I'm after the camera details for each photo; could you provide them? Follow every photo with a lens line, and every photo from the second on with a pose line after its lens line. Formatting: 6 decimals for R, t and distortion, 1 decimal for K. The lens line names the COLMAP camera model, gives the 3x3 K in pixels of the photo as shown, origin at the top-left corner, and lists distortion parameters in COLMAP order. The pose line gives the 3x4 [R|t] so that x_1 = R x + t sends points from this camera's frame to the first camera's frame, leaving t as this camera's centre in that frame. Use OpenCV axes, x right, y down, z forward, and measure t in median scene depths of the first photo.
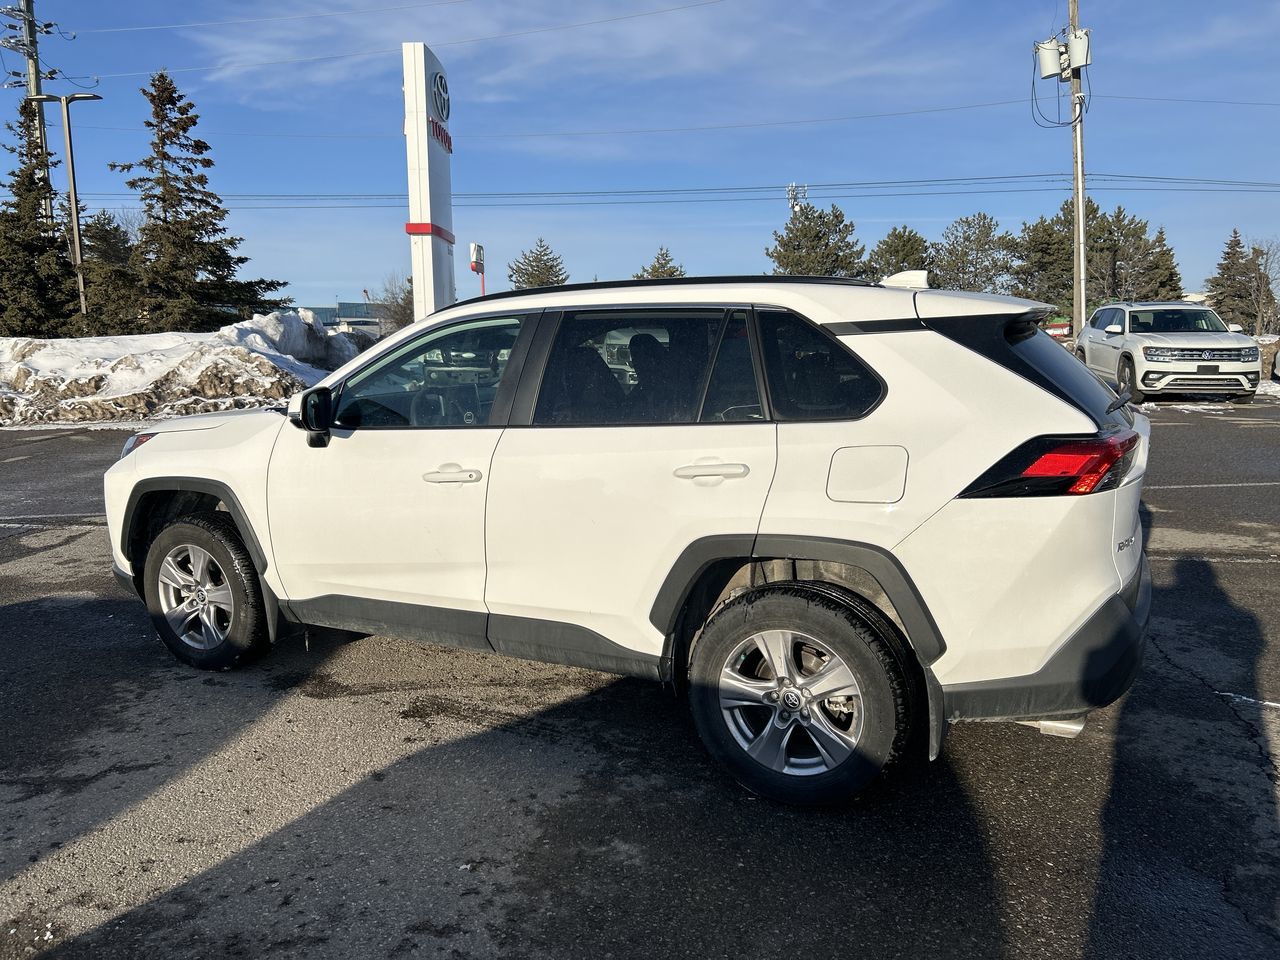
lens RADIAL K [[974.2, 0, 652.6], [0, 974.2, 486.7], [0, 0, 1]] dist [0.043316, -0.038923]
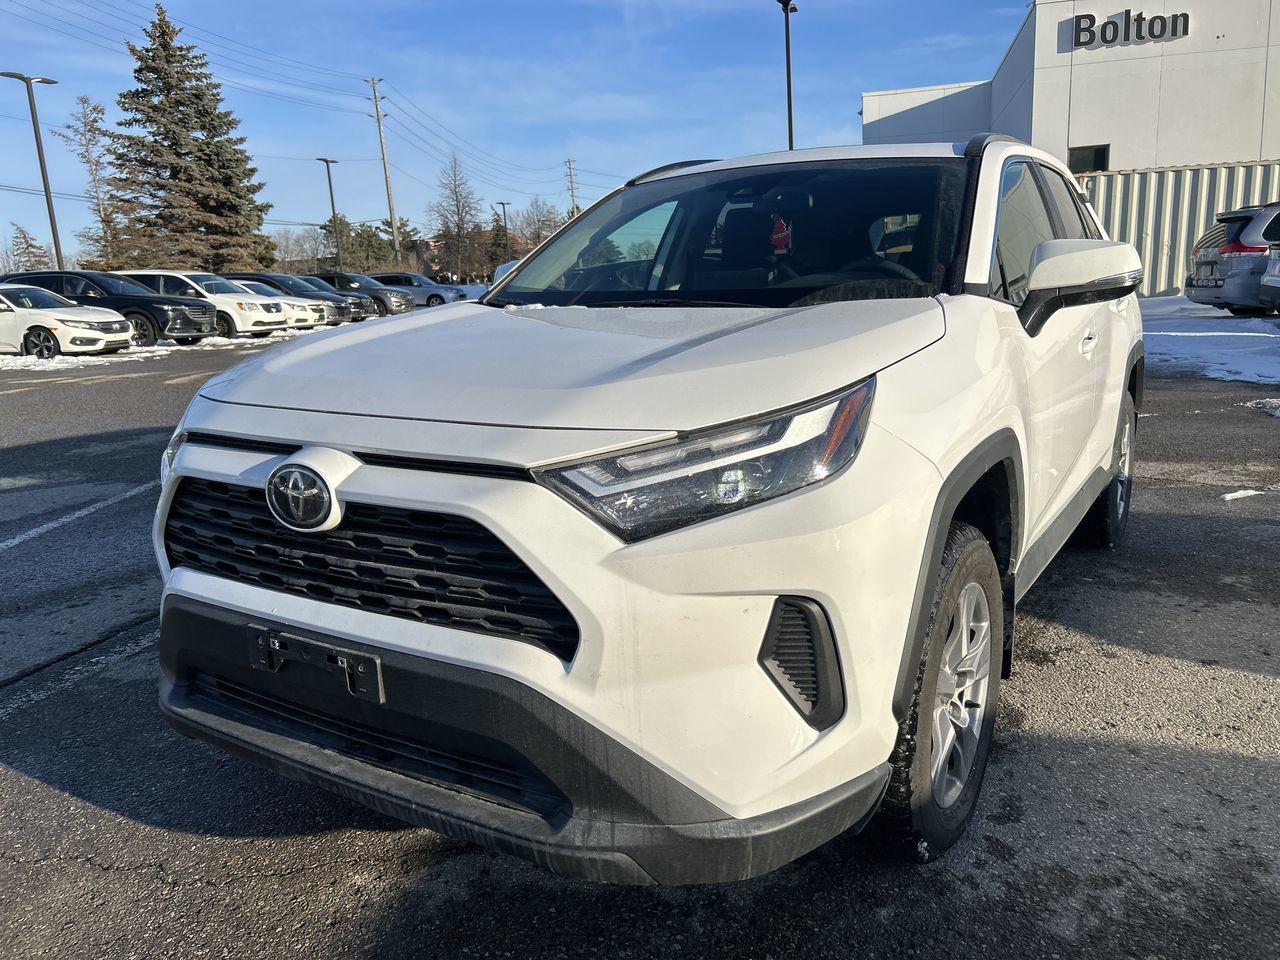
lens RADIAL K [[974.2, 0, 652.6], [0, 974.2, 486.7], [0, 0, 1]] dist [0.043316, -0.038923]
pose [[0.082990, -0.208584, 0.974477, -0.180010], [0.194214, 0.962486, 0.189478, -0.020803], [-0.977442, 0.173533, 0.120387, 0.208089]]
